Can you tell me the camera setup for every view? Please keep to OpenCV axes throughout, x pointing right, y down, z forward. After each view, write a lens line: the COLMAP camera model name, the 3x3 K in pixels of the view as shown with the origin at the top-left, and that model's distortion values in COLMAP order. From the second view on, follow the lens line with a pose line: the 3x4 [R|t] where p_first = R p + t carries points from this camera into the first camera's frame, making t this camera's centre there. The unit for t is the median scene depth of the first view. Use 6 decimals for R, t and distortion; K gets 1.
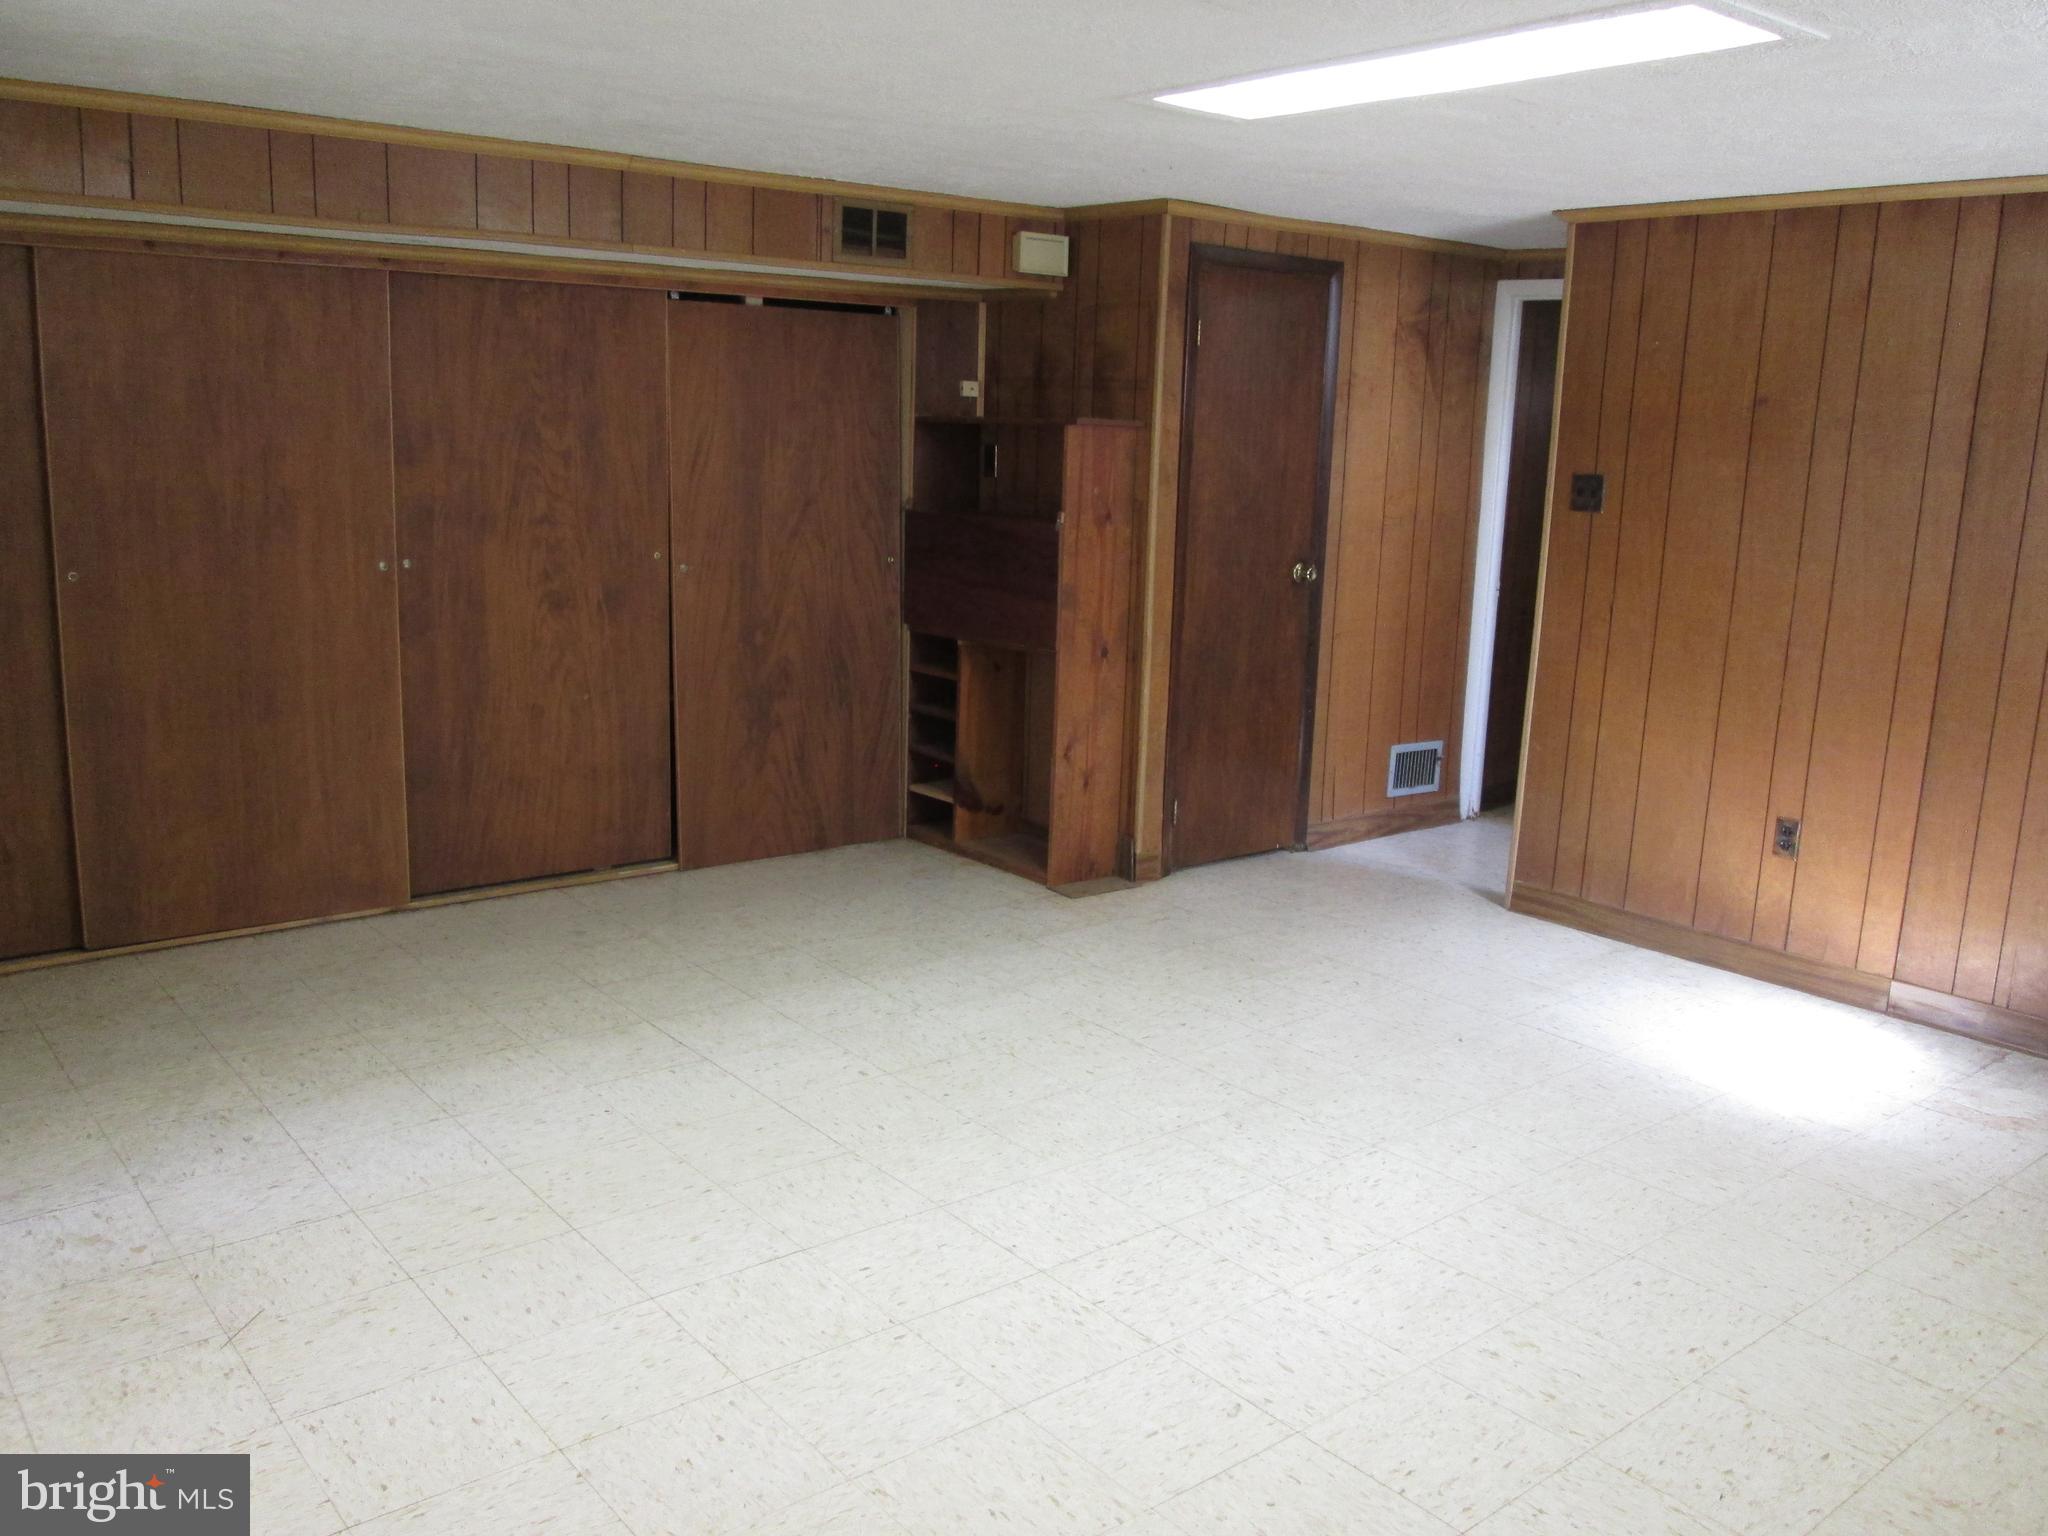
lens RADIAL K [[1697.3, 0, 1022.6], [0, 1697.3, 769.2], [0, 0, 1]] dist [-0.078074, 0.047641]
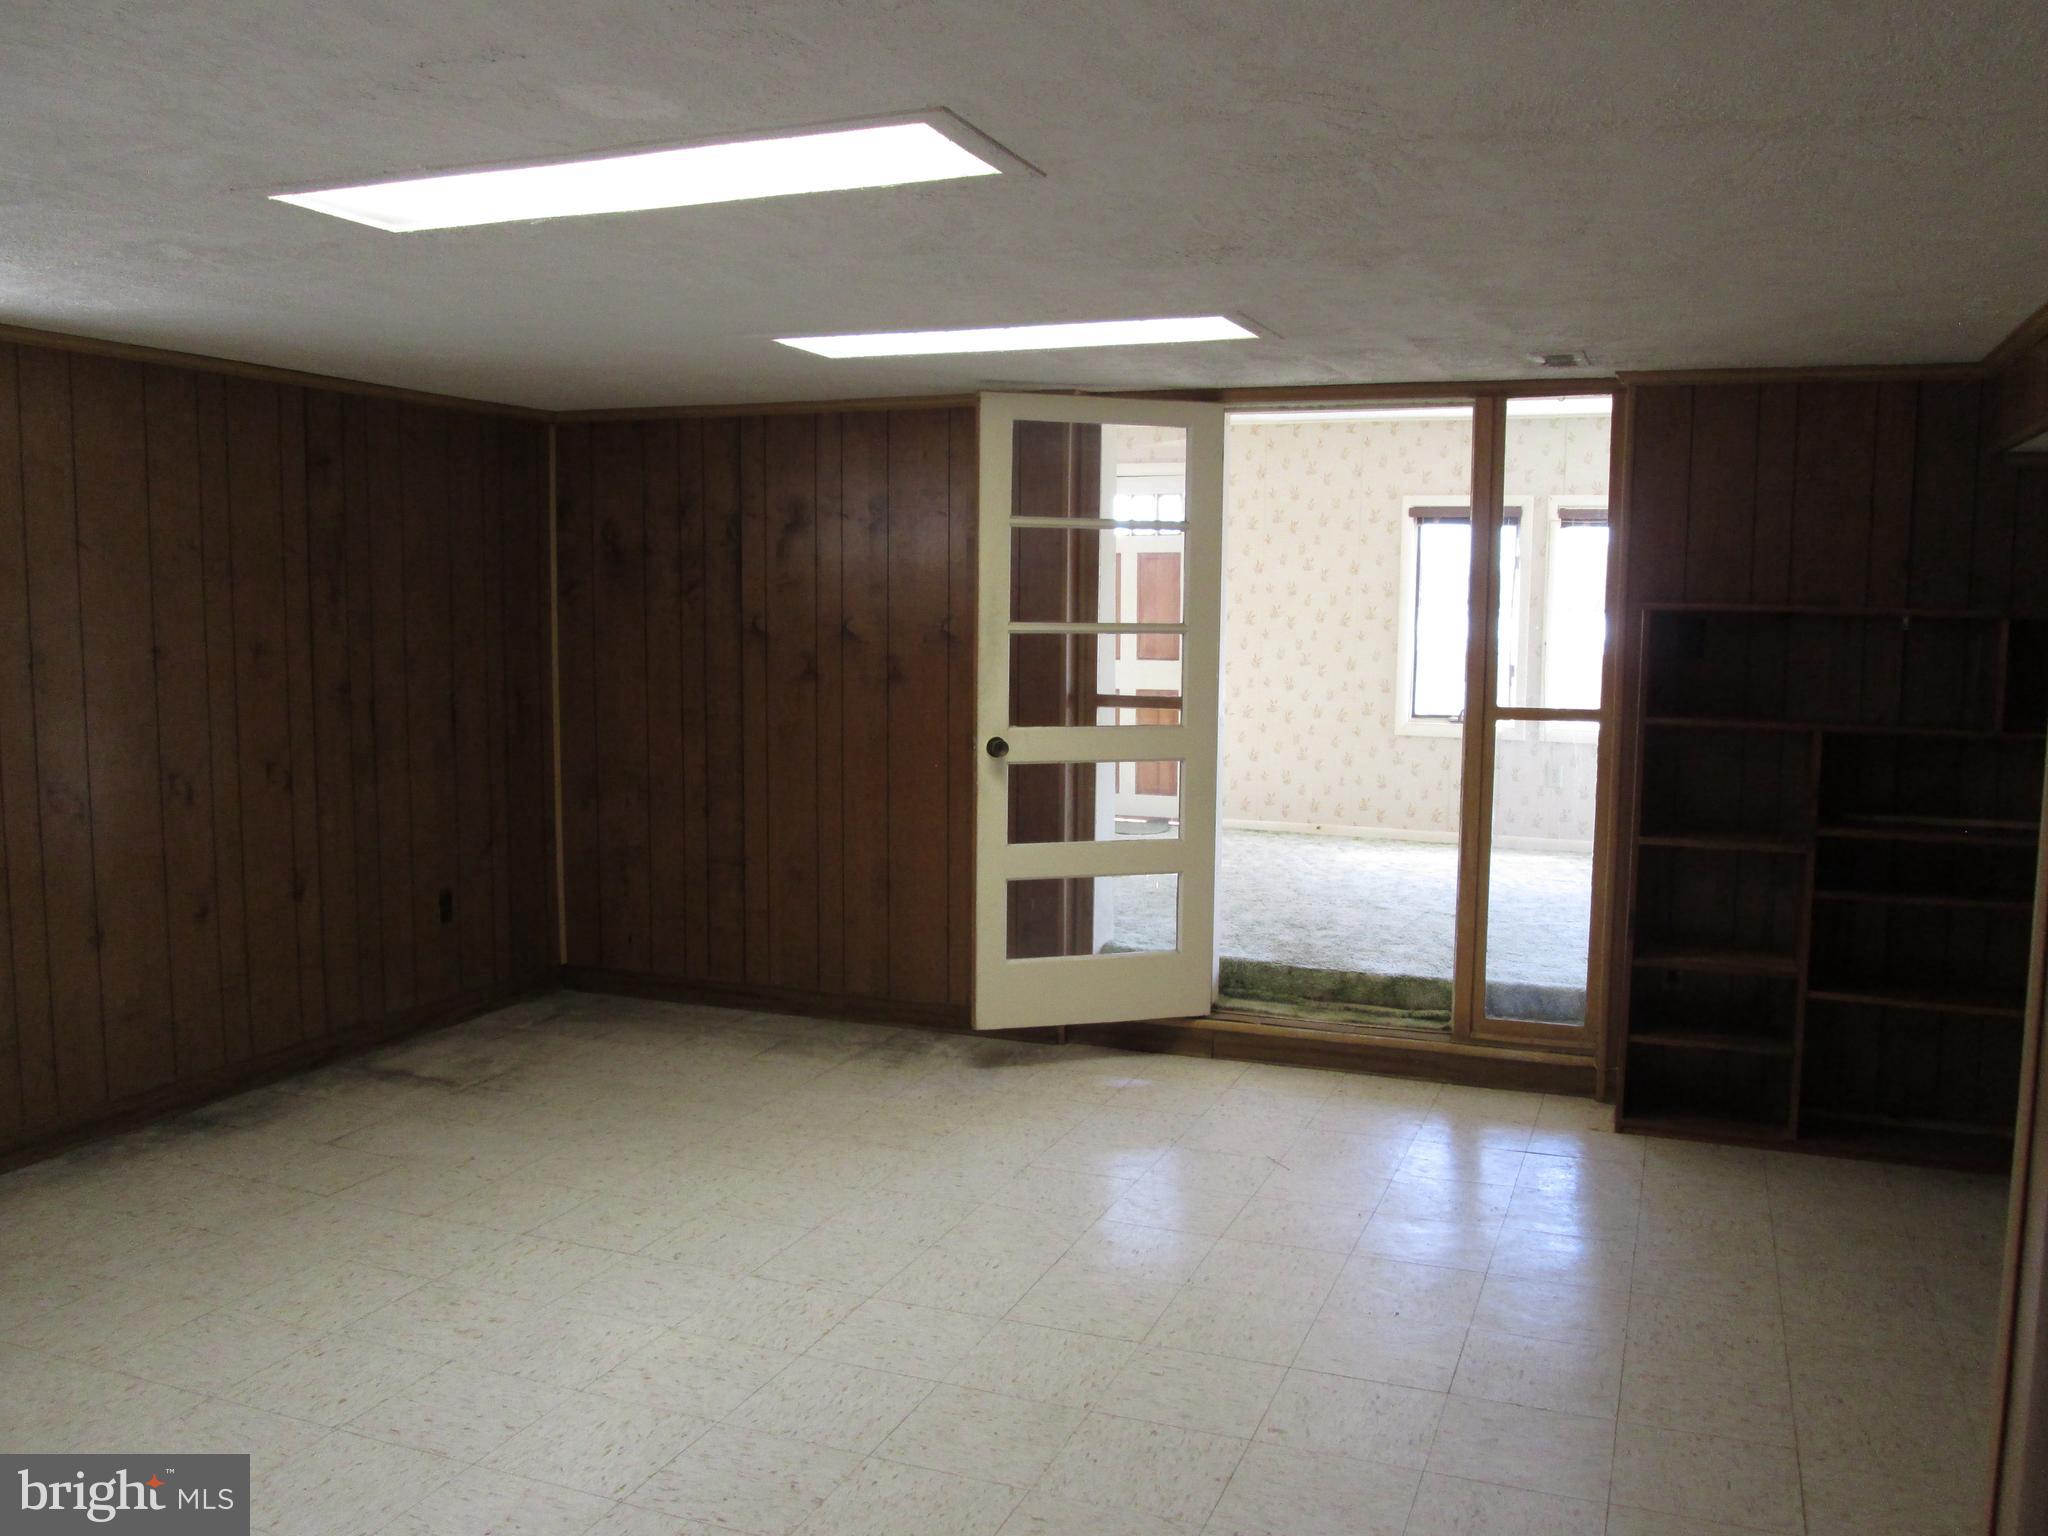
lens RADIAL K [[1697.3, 0, 1021.5], [0, 1697.3, 770.9], [0, 0, 1]] dist [-0.078074, 0.047641]
pose [[-0.873648, 0.012860, -0.486389, 0.464225], [-0.129595, 0.957390, 0.258090, -0.361580], [0.468983, 0.288513, -0.834755, 1.817227]]
